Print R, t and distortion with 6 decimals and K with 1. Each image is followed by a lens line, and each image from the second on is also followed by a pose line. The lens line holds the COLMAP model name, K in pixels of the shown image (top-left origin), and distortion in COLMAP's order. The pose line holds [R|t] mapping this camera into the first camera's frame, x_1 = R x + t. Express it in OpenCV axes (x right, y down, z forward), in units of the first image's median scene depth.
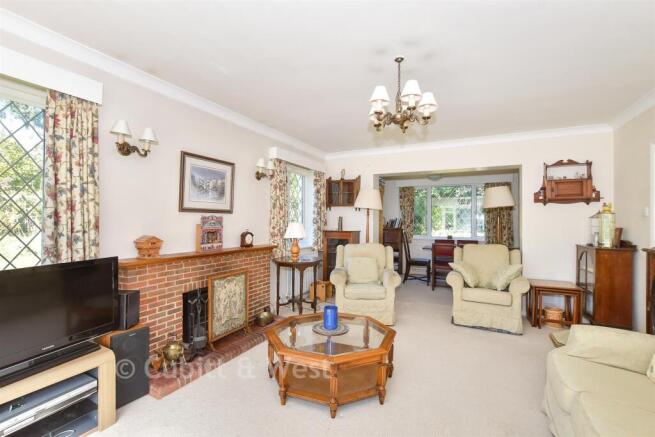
lens RADIAL K [[289.6, 0, 326.8], [0, 289.6, 219.5], [0, 0, 1]] dist [0.003022, 0.000329]
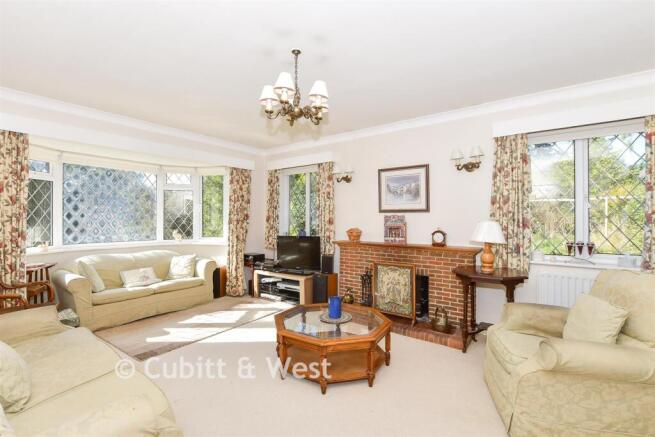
lens RADIAL K [[289.6, 0, 326.1], [0, 289.6, 219.2], [0, 0, 1]] dist [0.003022, 0.000329]
pose [[-0.142321, -0.006167, -0.989801, 0.850967], [0.002736, 0.999974, -0.006624, 0.012110], [0.989817, -0.003651, -0.142301, 0.874743]]
